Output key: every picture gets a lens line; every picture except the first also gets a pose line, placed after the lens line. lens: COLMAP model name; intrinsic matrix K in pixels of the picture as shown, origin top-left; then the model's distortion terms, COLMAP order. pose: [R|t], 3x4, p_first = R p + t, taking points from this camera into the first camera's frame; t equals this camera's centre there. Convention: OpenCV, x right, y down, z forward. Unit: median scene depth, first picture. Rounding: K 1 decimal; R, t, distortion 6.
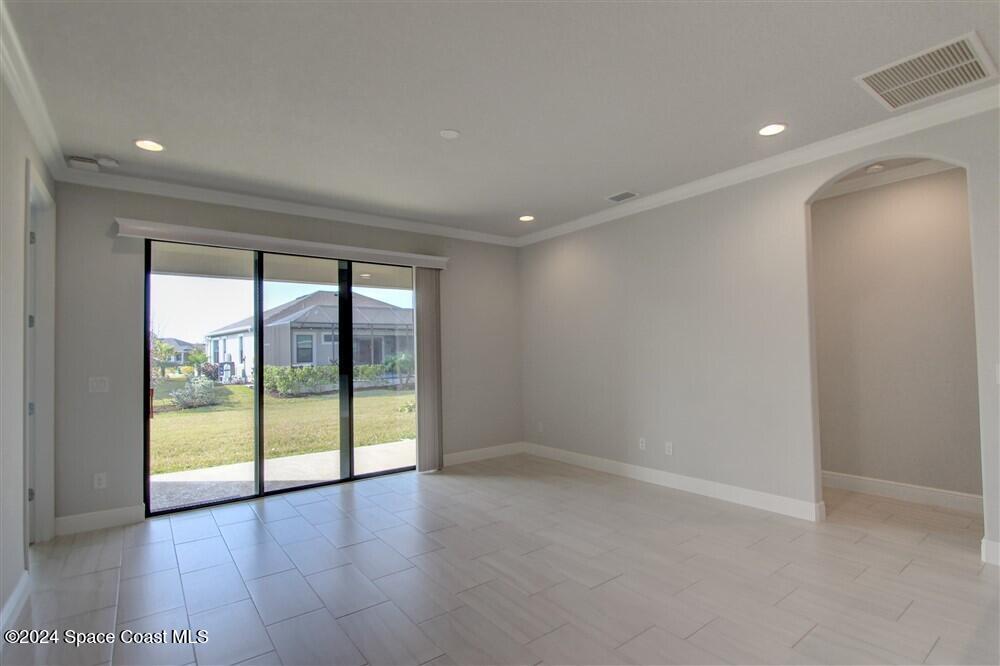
lens RADIAL K [[476.9, 0, 508.7], [0, 476.9, 337.3], [0, 0, 1]] dist [-0.005850, -0.000036]
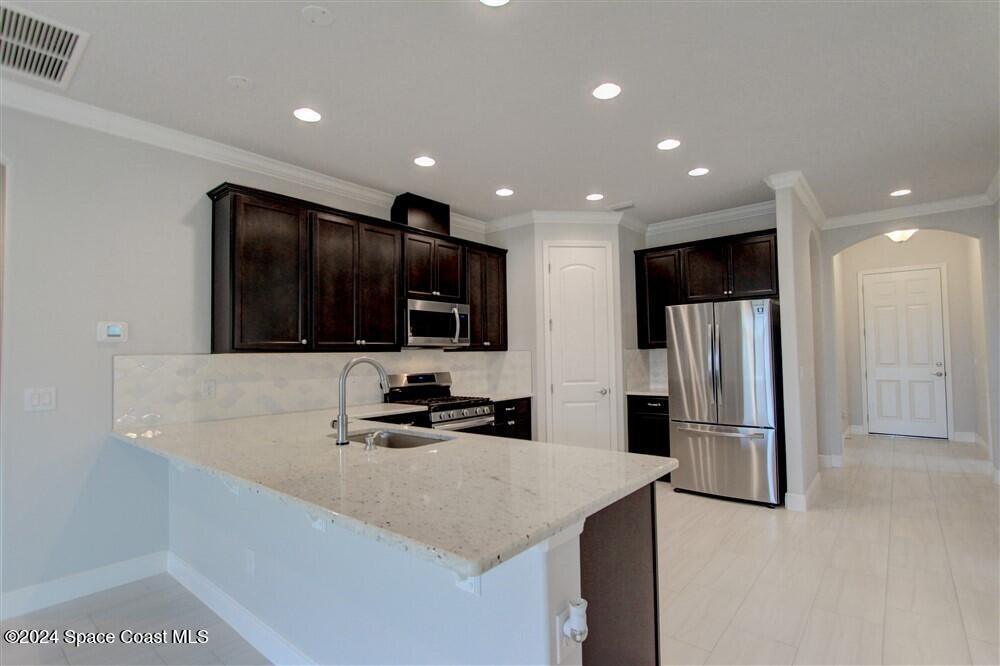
lens RADIAL K [[488.1, 0, 504.9], [0, 488.1, 337.0], [0, 0, 1]] dist [-0.009126, -0.000710]
pose [[-0.219368, 0.063100, 0.973600, -0.040638], [-0.006171, 0.997797, -0.066059, 0.005674], [-0.975623, -0.020499, -0.218495, 0.159040]]
